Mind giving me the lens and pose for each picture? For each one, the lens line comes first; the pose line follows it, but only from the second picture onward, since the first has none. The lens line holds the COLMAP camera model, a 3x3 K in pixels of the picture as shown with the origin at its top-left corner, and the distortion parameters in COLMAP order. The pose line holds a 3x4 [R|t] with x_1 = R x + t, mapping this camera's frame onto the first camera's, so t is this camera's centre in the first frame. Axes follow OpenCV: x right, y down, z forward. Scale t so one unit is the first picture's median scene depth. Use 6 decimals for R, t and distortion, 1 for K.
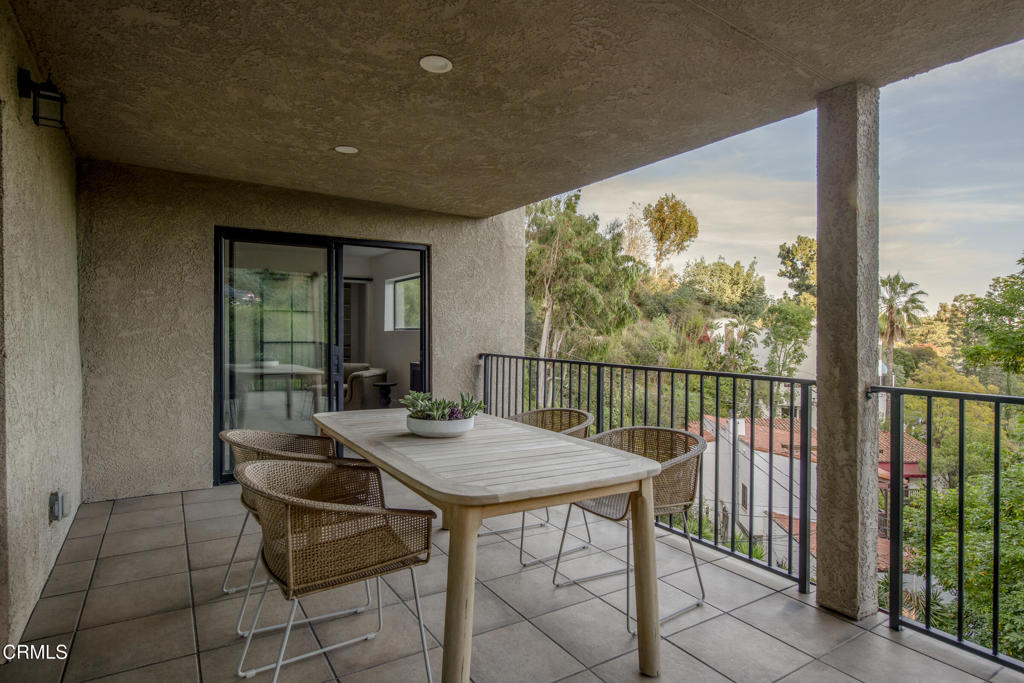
lens RADIAL K [[561.9, 0, 510.9], [0, 561.9, 344.2], [0, 0, 1]] dist [-0.003591, -0.000536]
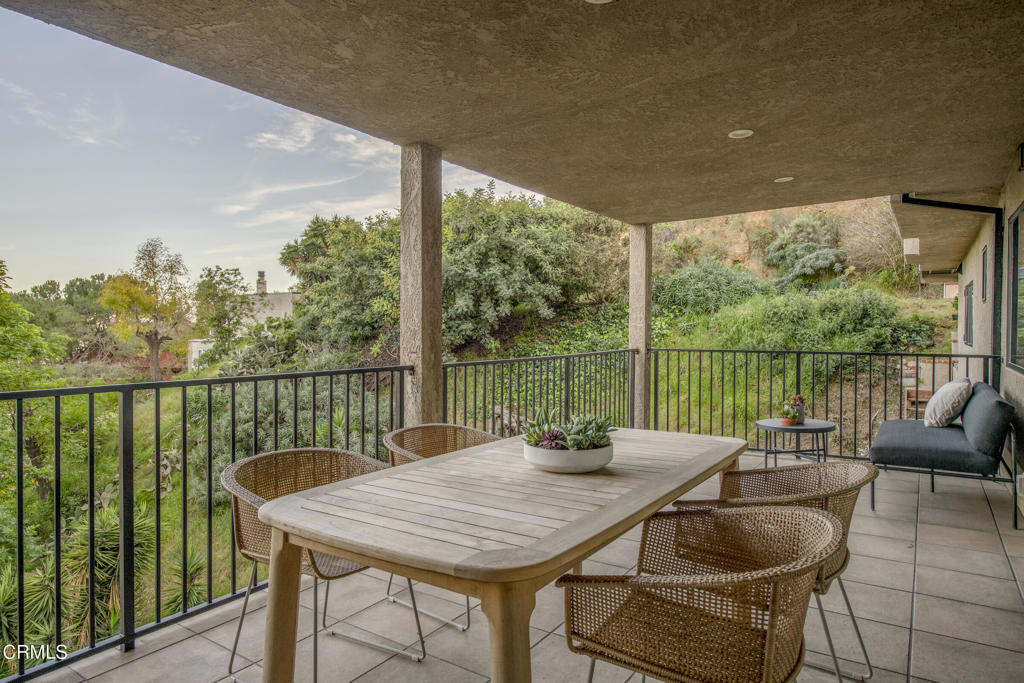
lens RADIAL K [[630.3, 0, 511.4], [0, 630.3, 331.6], [0, 0, 1]] dist [-0.003825, 0.000229]
pose [[-0.401953, -0.012448, 0.915576, -0.733252], [0.008182, 0.999819, 0.017186, -0.032121], [-0.915624, 0.014399, -0.401778, 1.206883]]
